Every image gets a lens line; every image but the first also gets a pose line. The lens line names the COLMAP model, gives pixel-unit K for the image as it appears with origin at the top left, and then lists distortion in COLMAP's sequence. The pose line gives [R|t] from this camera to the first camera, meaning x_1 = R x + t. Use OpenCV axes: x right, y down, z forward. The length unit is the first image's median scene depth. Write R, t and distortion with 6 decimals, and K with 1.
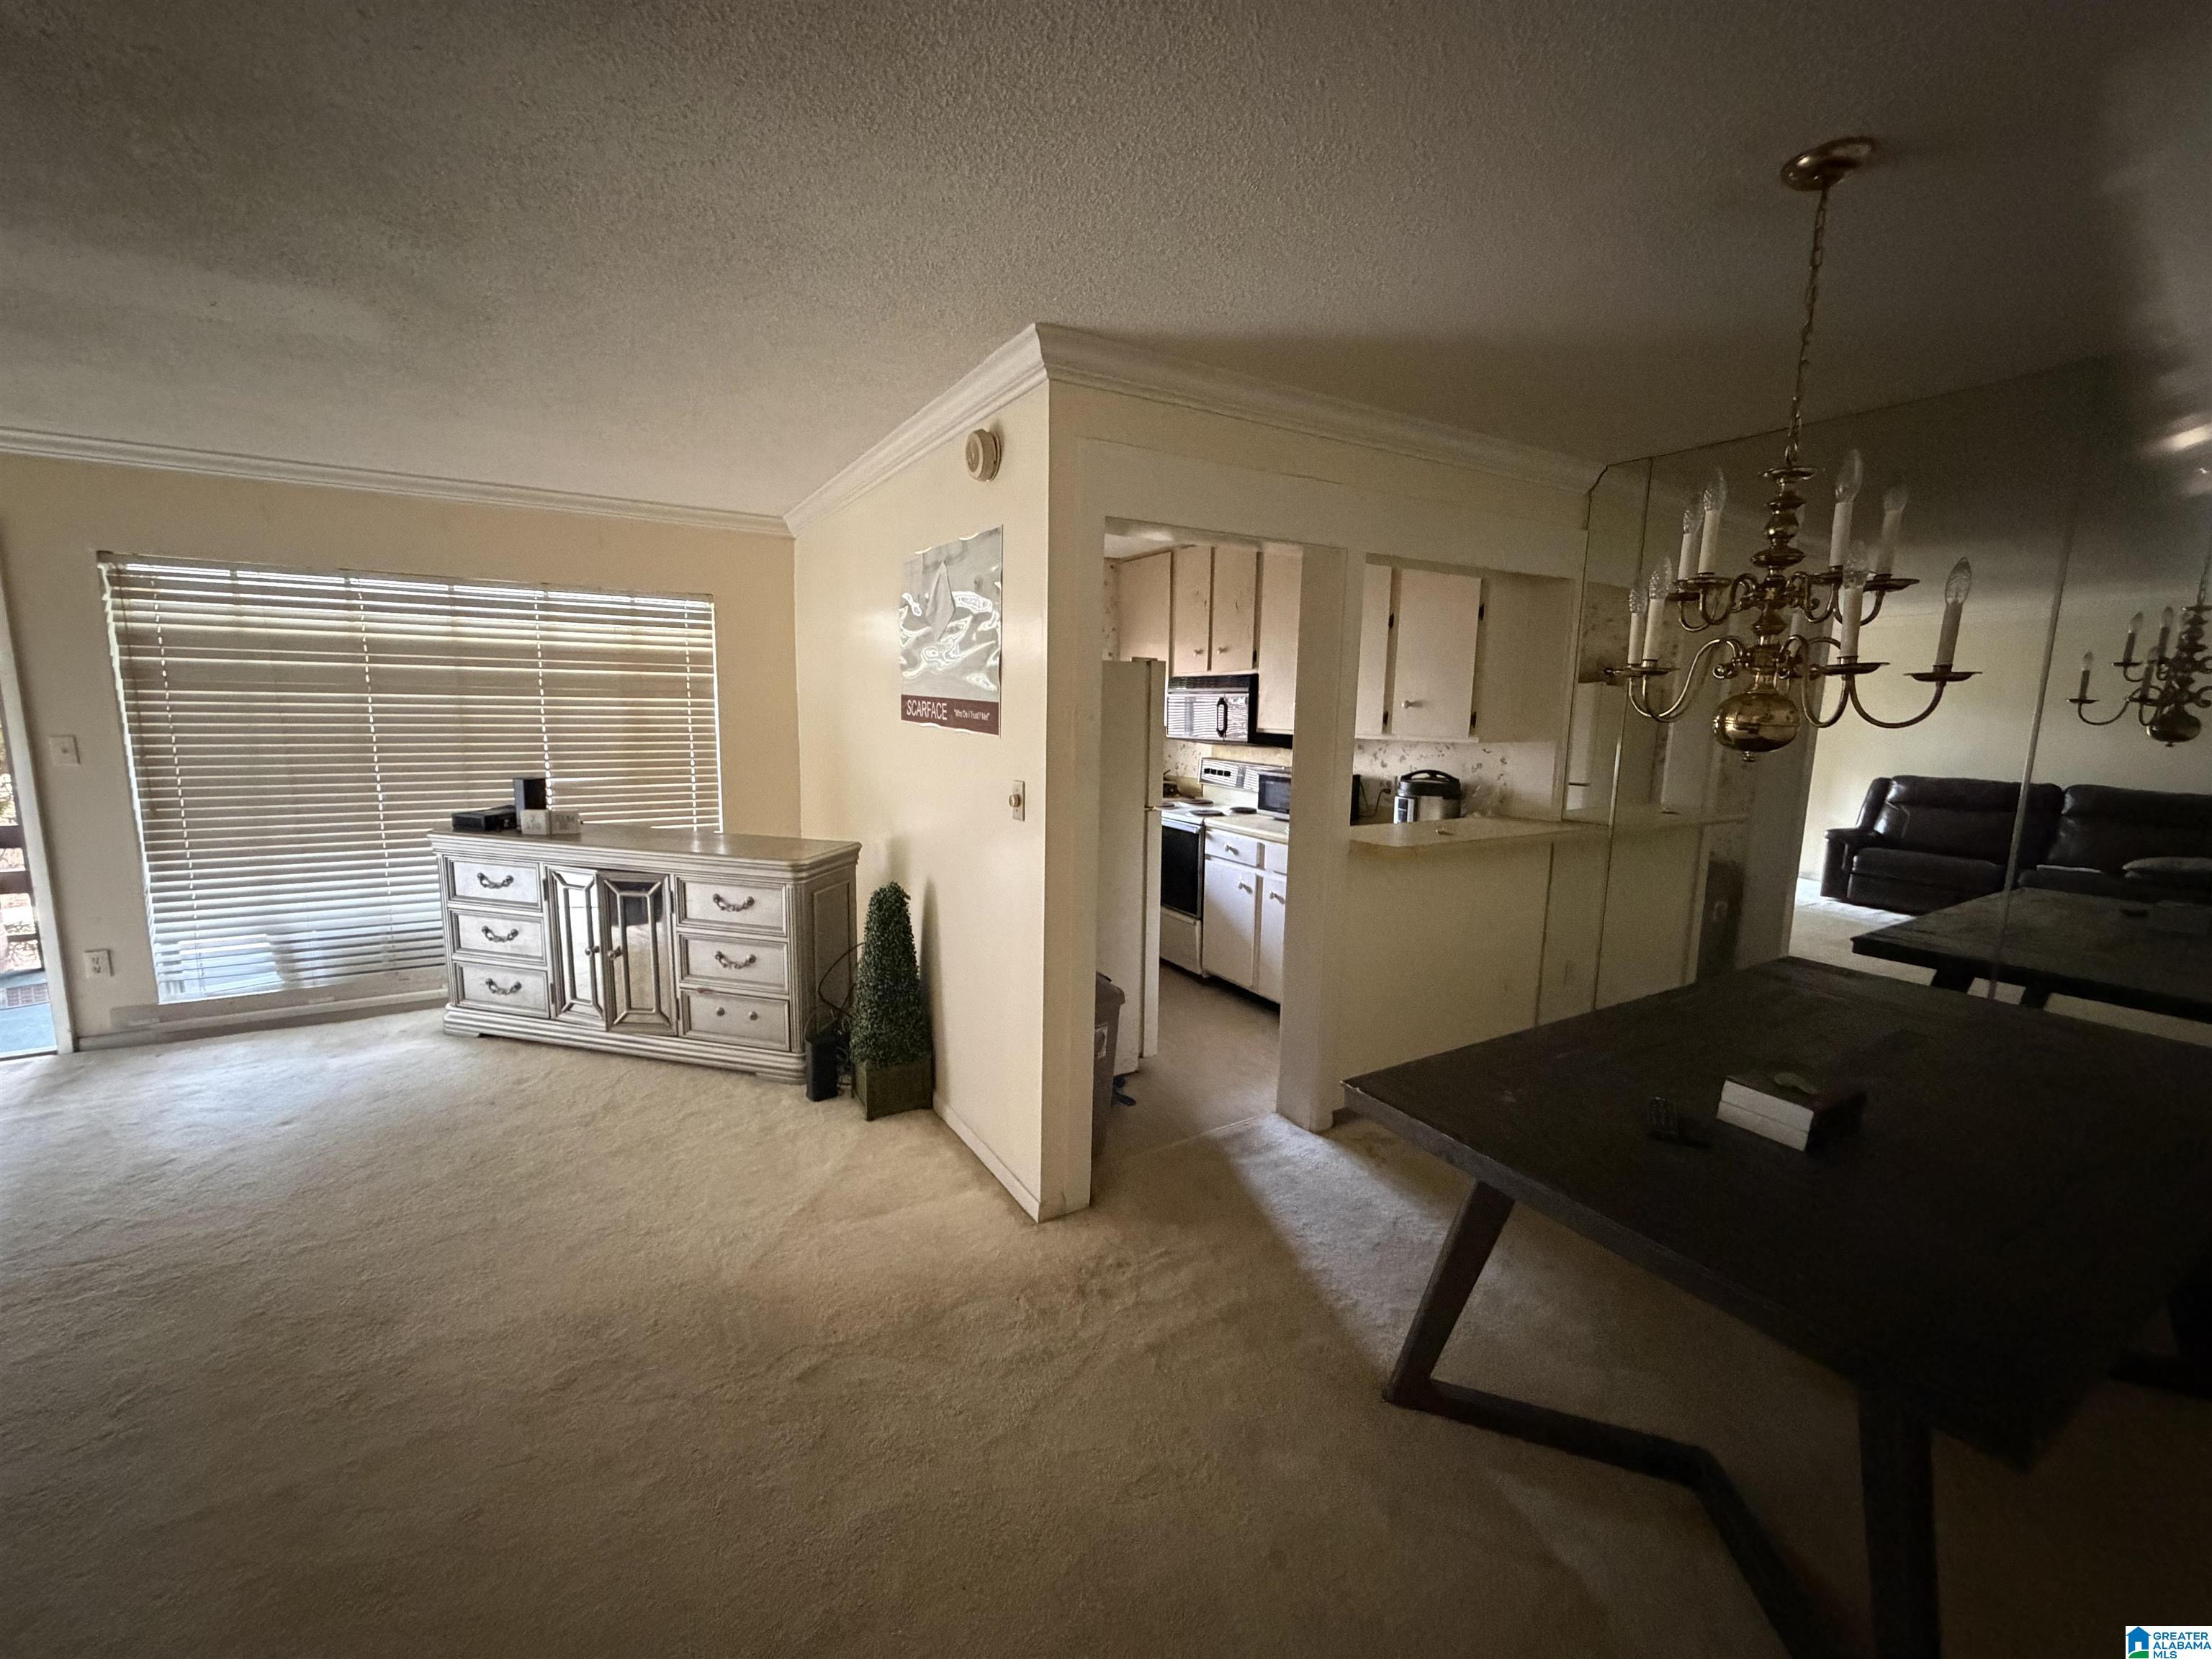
lens RADIAL K [[881.0, 0, 1101.1], [0, 881.0, 830.4], [0, 0, 1]] dist [0.000405, -0.000357]
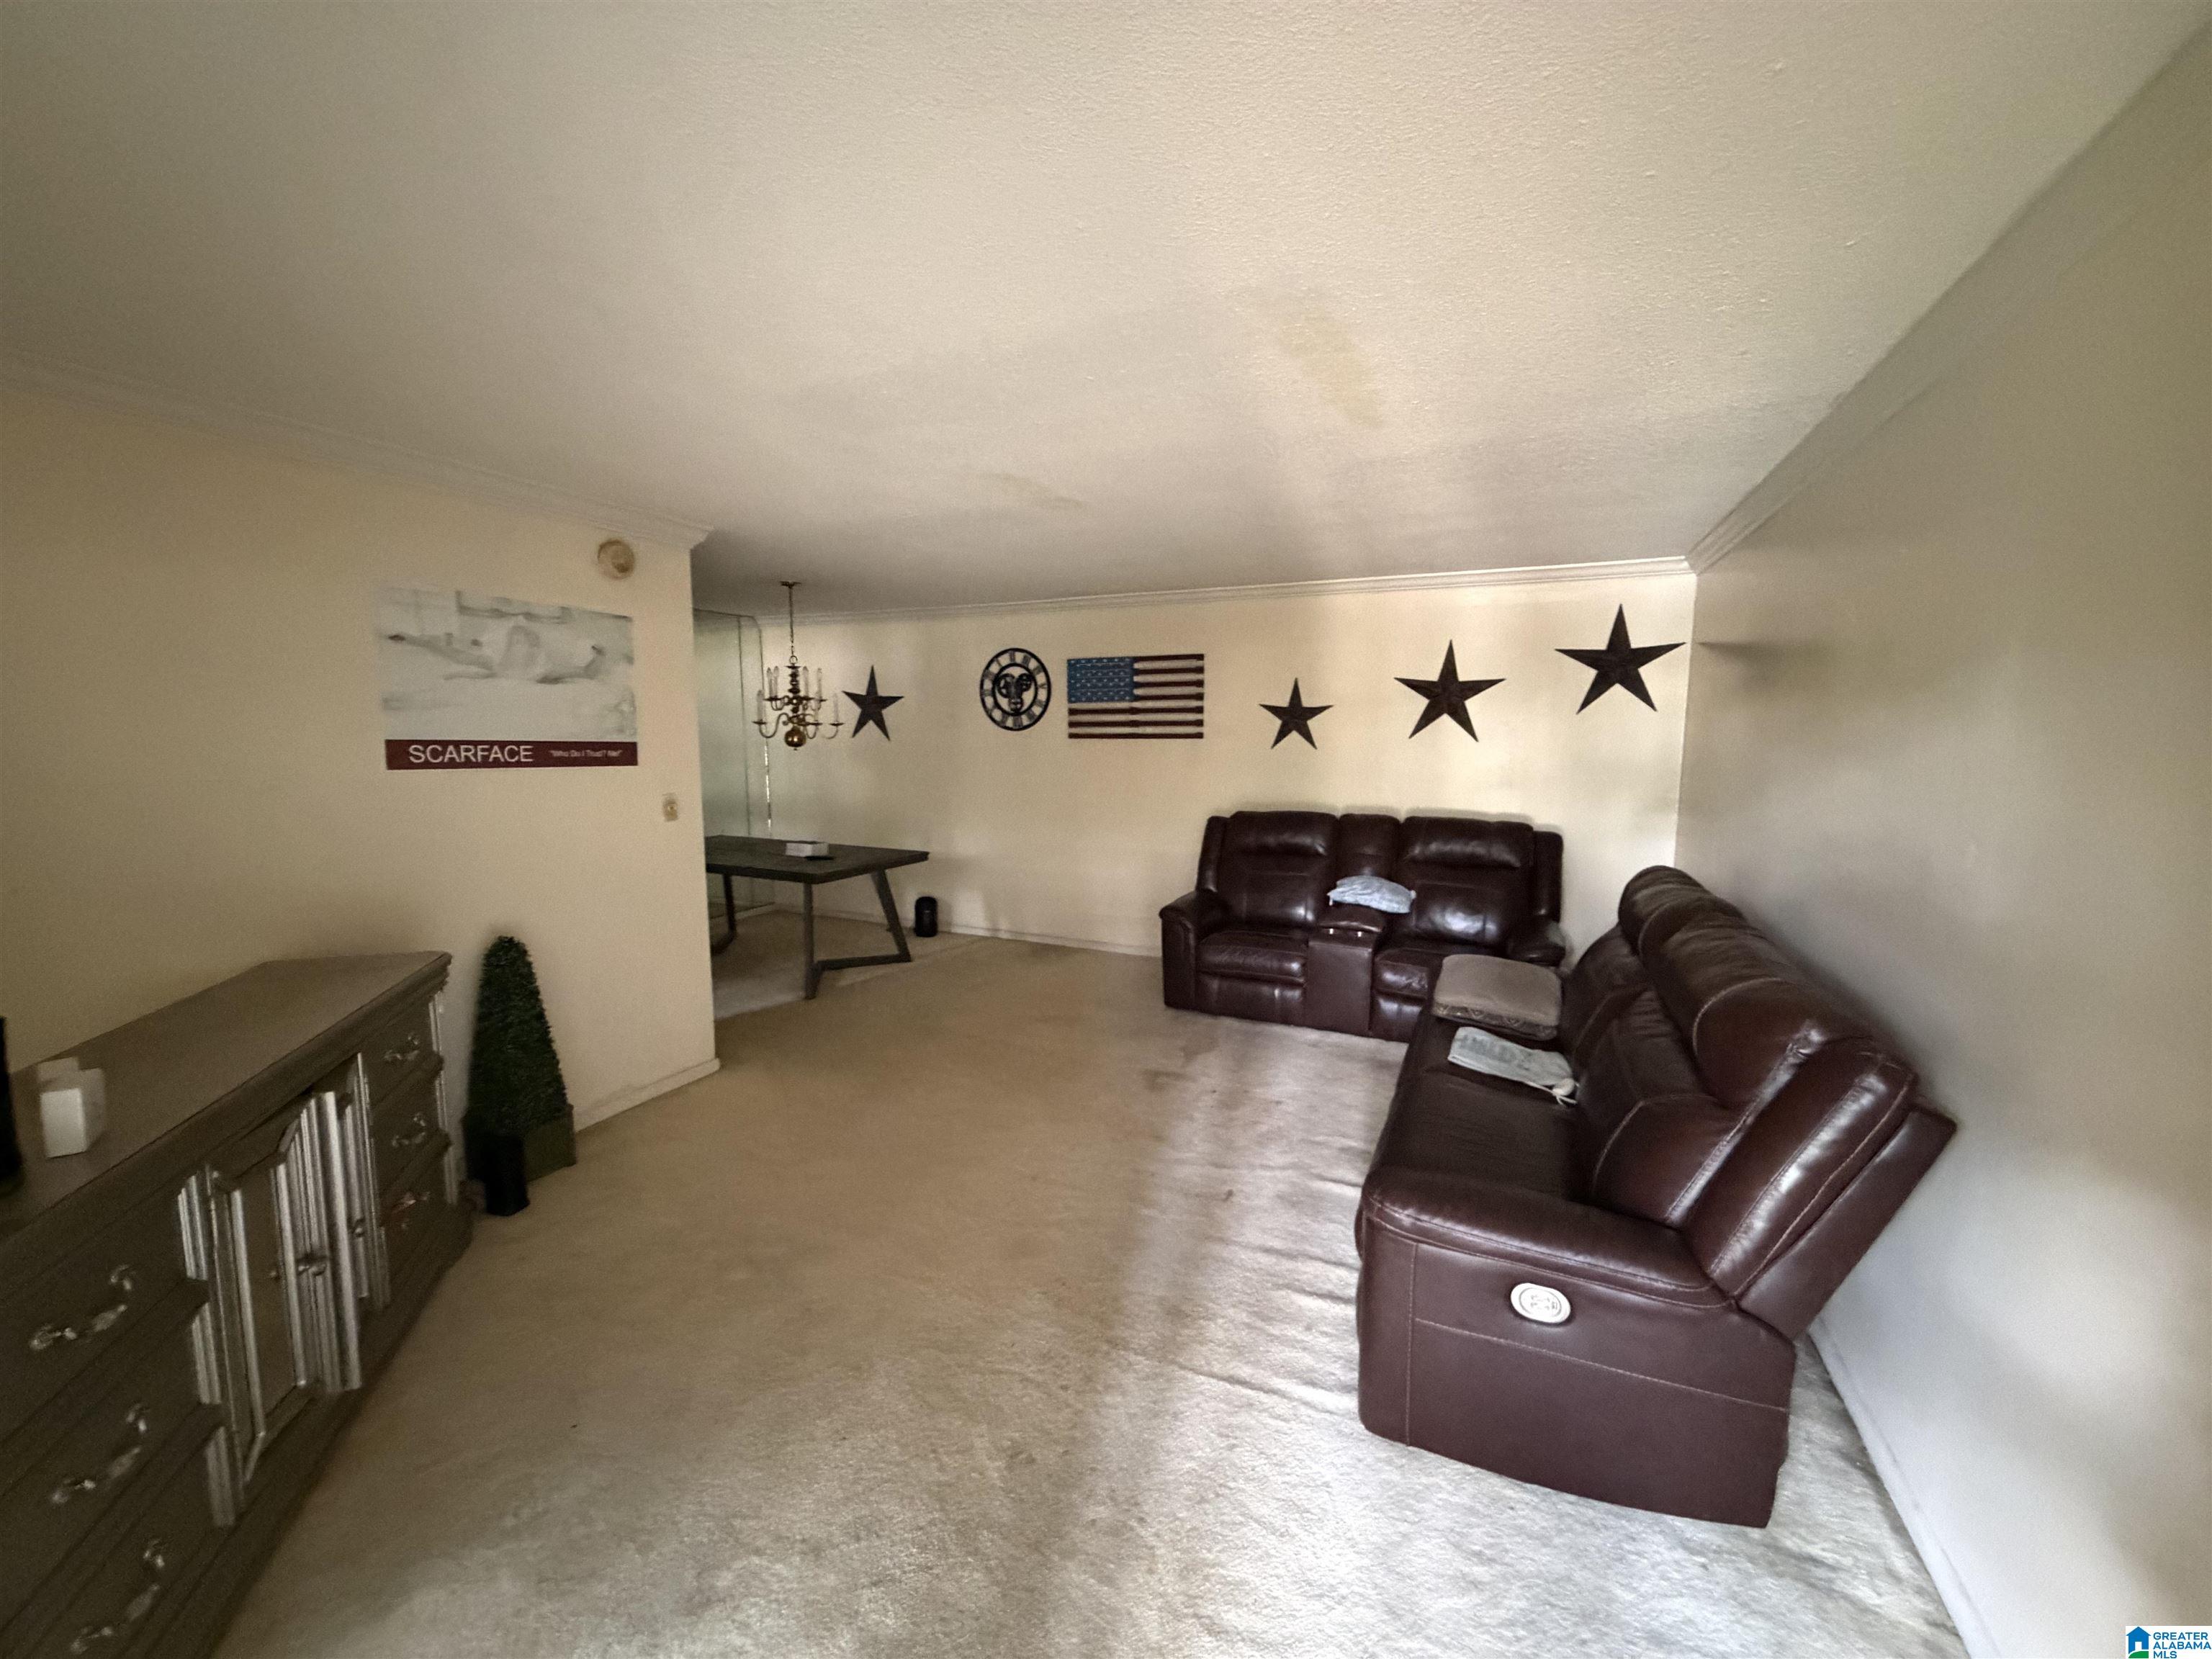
lens RADIAL K [[881.8, 0, 1100.3], [0, 881.8, 825.5], [0, 0, 1]] dist [-0.000600, 0.000257]
pose [[-0.559567, -0.110467, 0.821390, -1.216177], [0.107453, 0.973043, 0.204063, -0.162418], [-0.821790, 0.202448, -0.532613, 0.852811]]
